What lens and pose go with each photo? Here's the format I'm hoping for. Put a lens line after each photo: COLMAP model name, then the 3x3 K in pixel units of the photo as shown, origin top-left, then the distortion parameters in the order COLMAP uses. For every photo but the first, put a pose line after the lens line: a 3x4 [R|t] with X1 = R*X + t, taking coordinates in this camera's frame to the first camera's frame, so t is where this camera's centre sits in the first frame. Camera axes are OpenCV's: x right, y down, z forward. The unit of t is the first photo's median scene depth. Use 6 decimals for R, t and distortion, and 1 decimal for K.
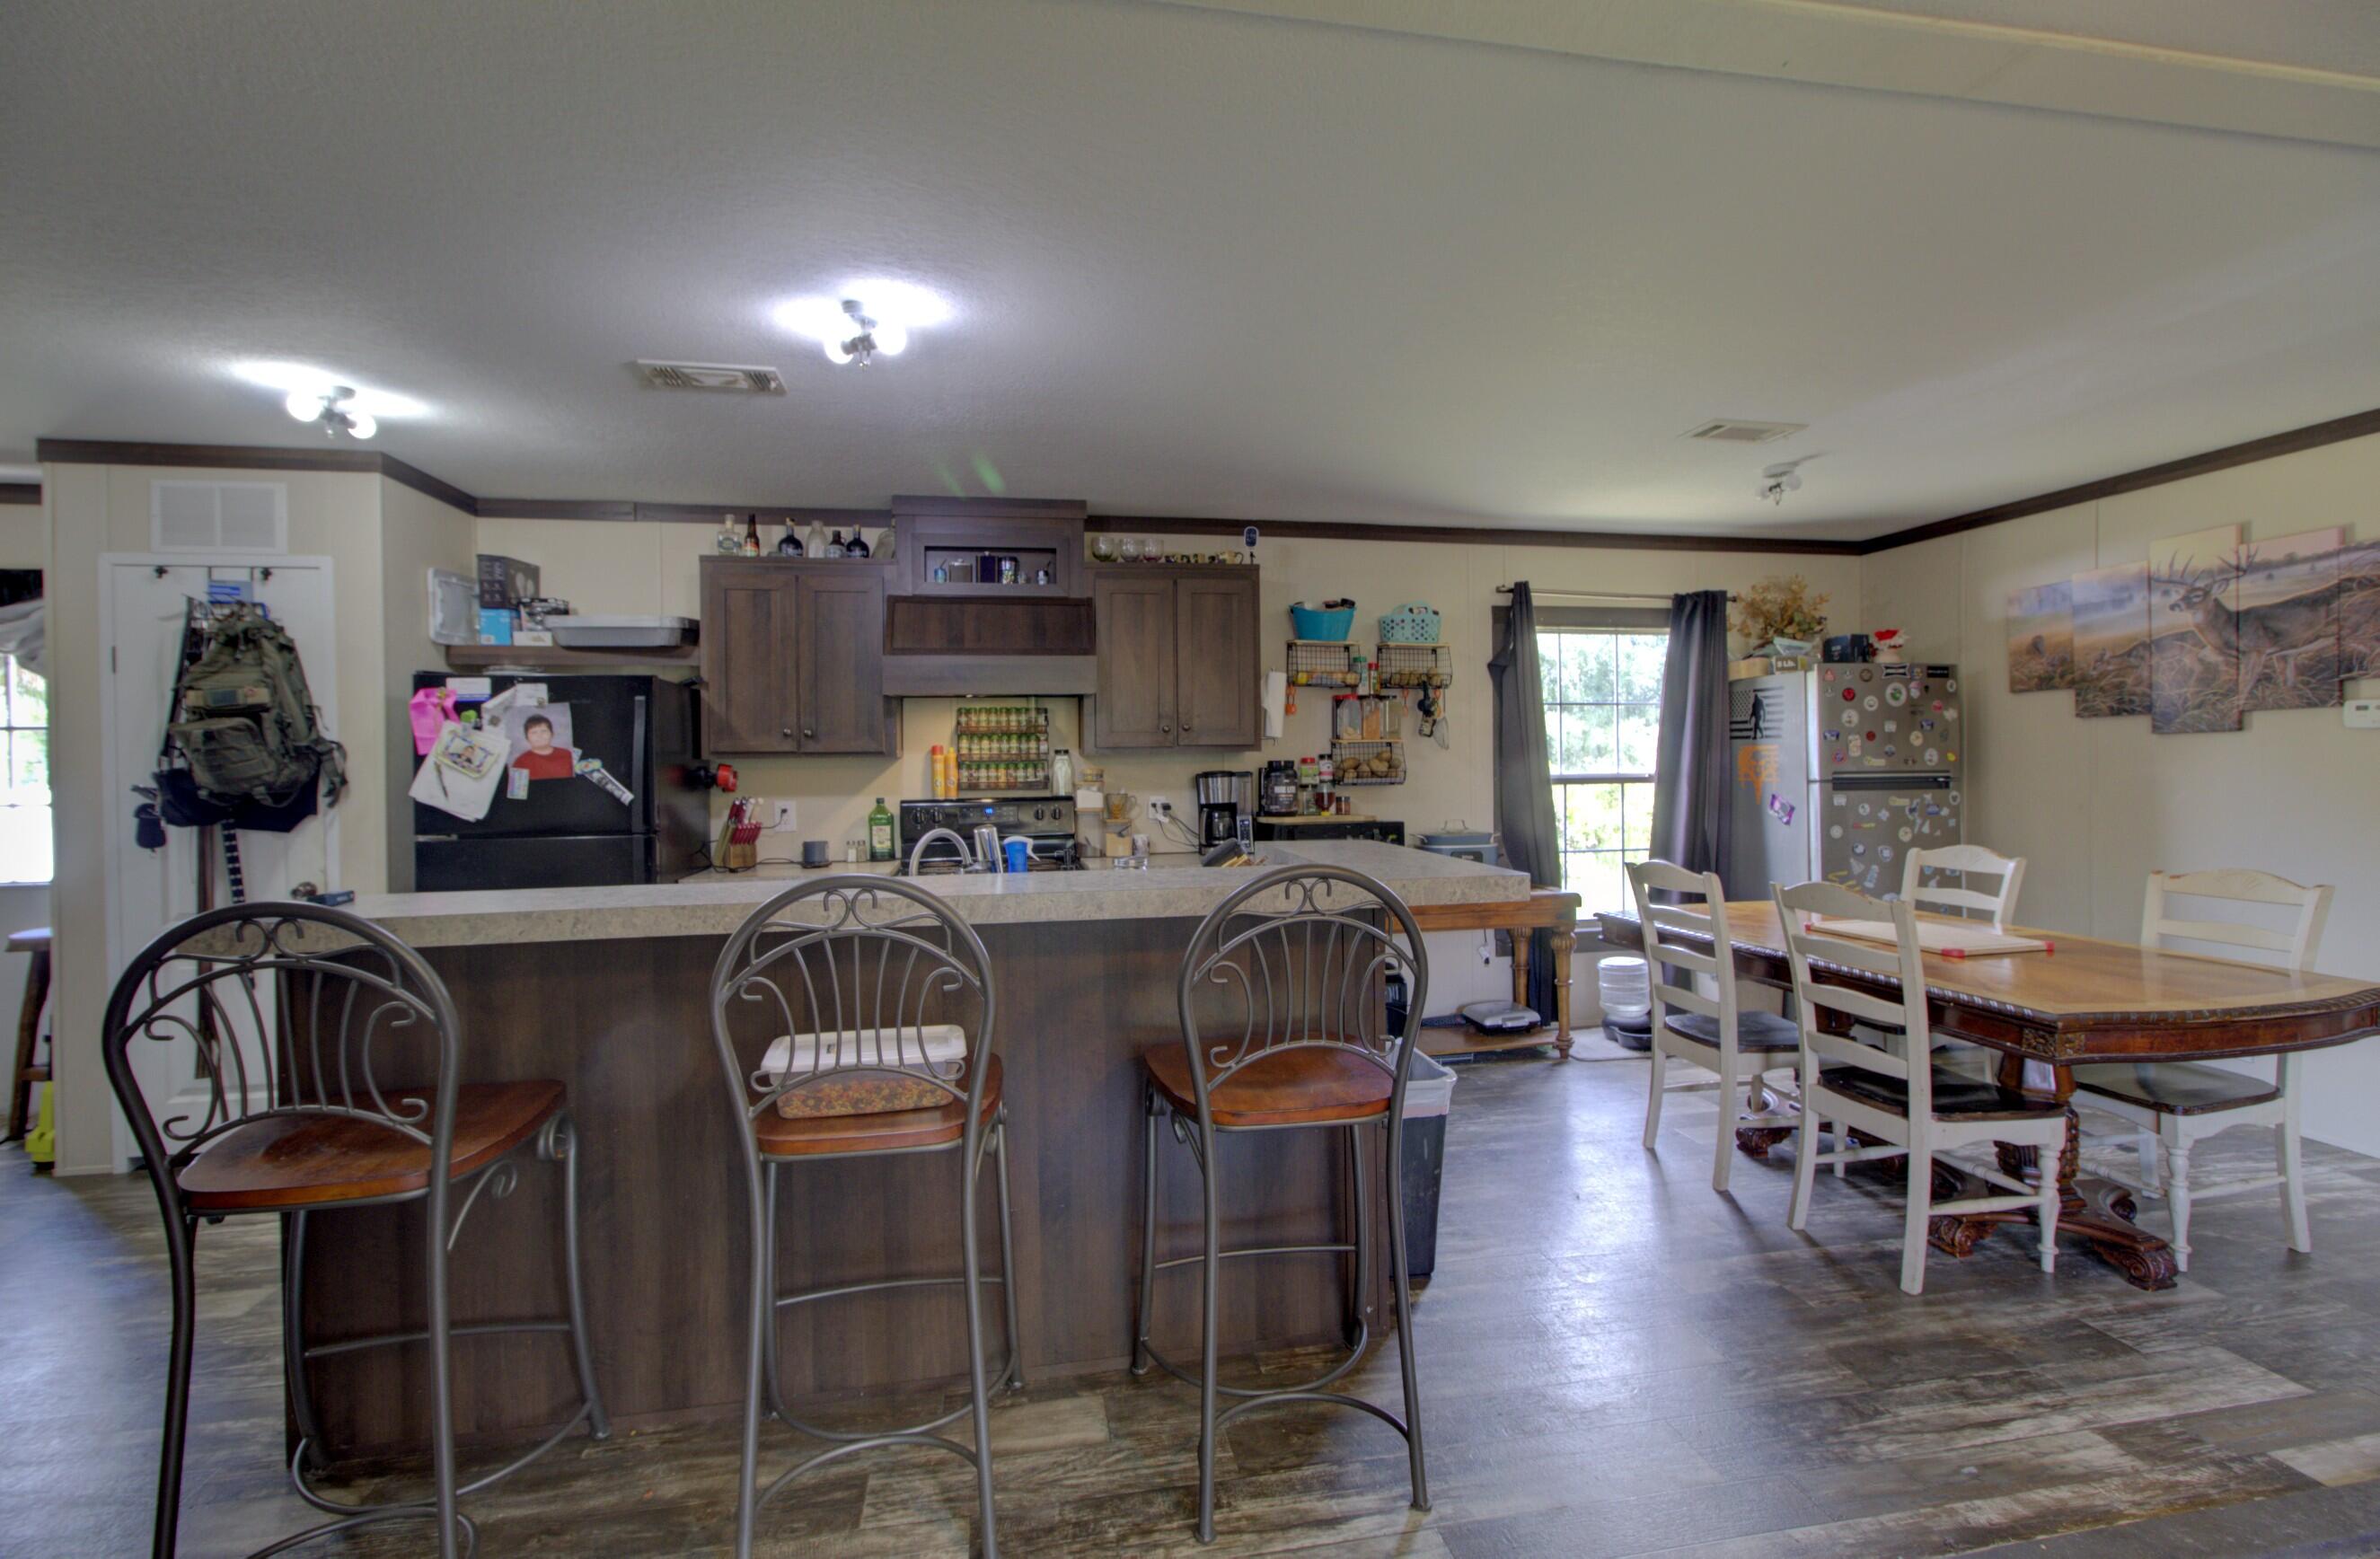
lens RADIAL K [[1076.2, 0, 1194.9], [0, 1076.2, 762.7], [0, 0, 1]] dist [-0.002041, 0.000028]
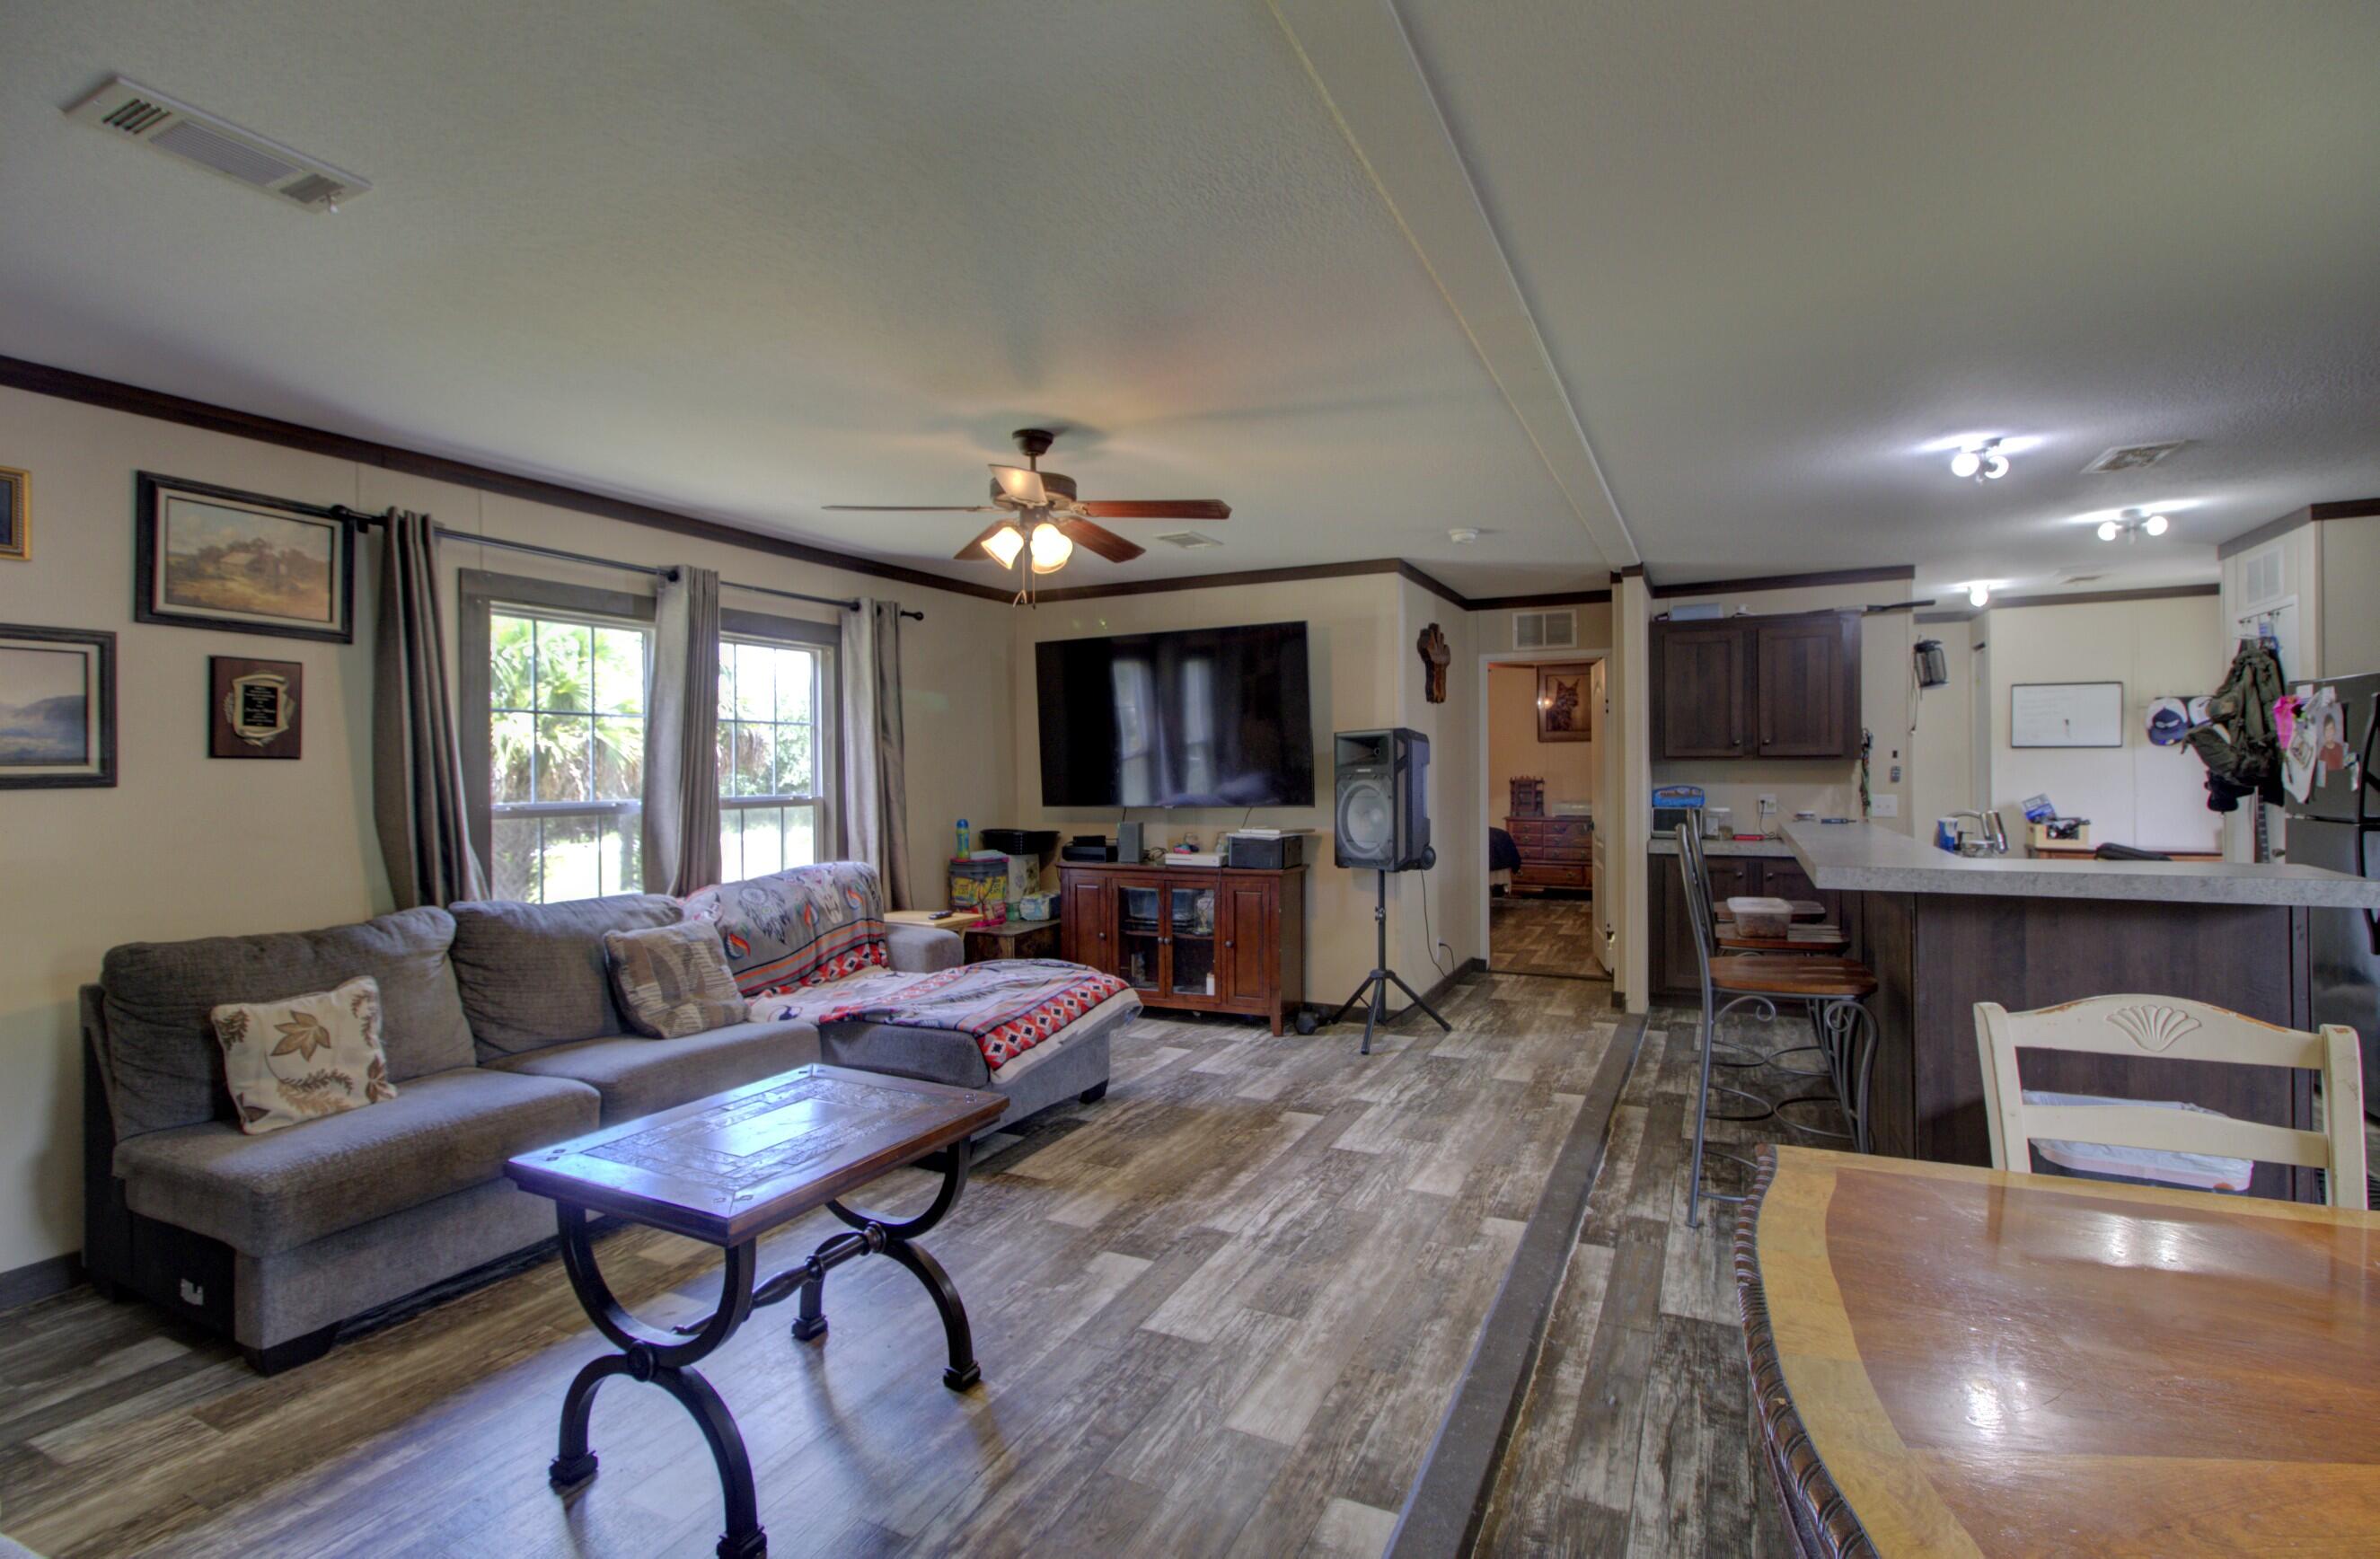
lens RADIAL K [[1076.2, 0, 1194.9], [0, 1076.2, 762.7], [0, 0, 1]] dist [-0.002041, 0.000028]
pose [[-0.603229, 0.014406, -0.797438, 1.016504], [0.016205, 0.999852, 0.005804, -0.018635], [0.797404, -0.009422, -0.603373, 0.720873]]
